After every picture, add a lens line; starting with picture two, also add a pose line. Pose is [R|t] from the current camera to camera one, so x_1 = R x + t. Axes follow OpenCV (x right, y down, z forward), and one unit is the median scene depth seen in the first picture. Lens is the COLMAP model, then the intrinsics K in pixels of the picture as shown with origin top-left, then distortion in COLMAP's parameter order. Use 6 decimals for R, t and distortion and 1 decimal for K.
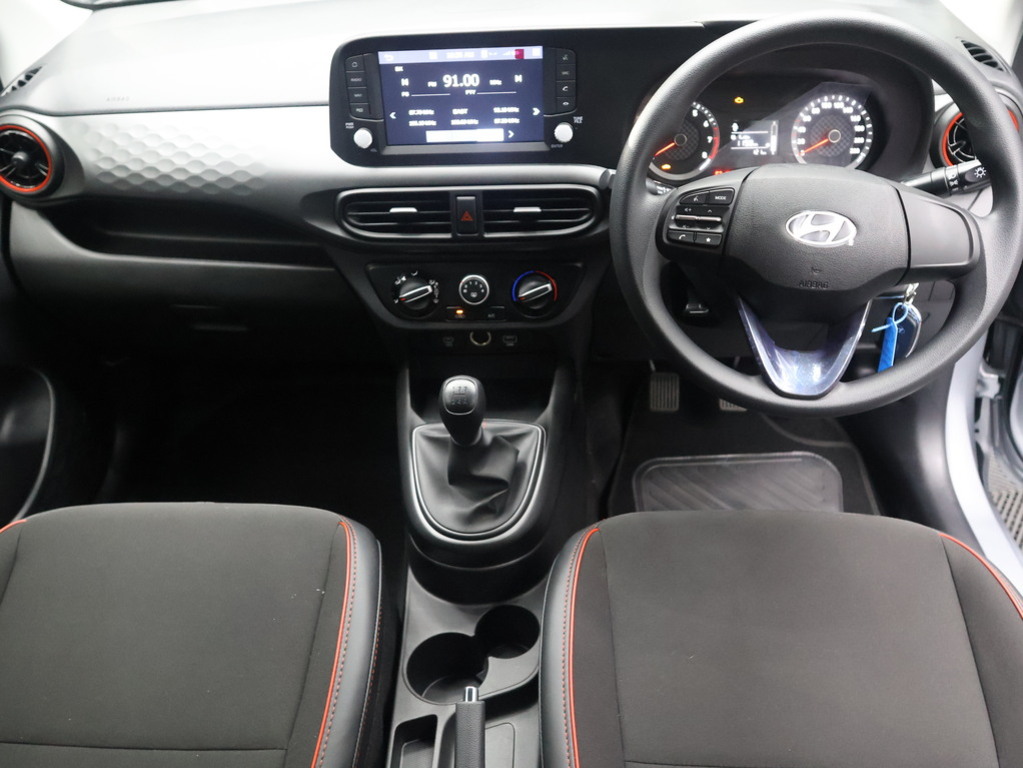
lens RADIAL K [[840.8, 0, 511.3], [0, 840.8, 384.5], [0, 0, 1]] dist [0.015521, -0.004558]
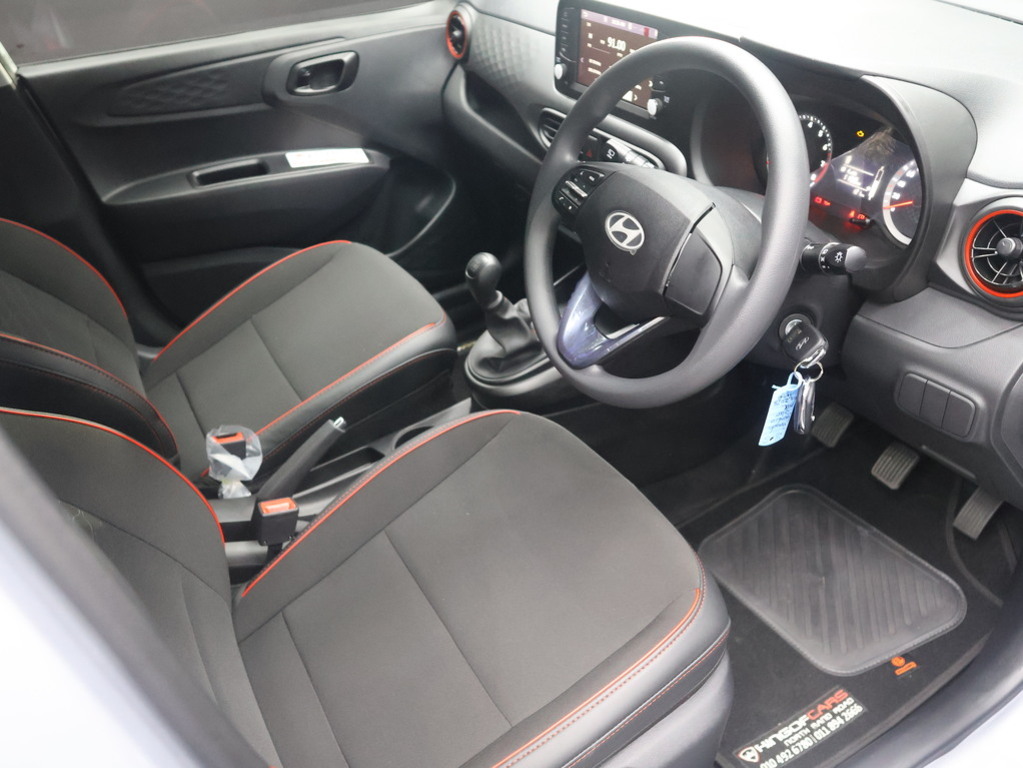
lens RADIAL K [[840.8, 0, 510.6], [0, 840.8, 384.0], [0, 0, 1]] dist [0.015521, -0.004558]
pose [[0.556943, 0.489776, -0.670771, 0.858244], [-0.434689, 0.860069, 0.267072, -0.183802], [0.707715, 0.142833, 0.691909, 0.108344]]
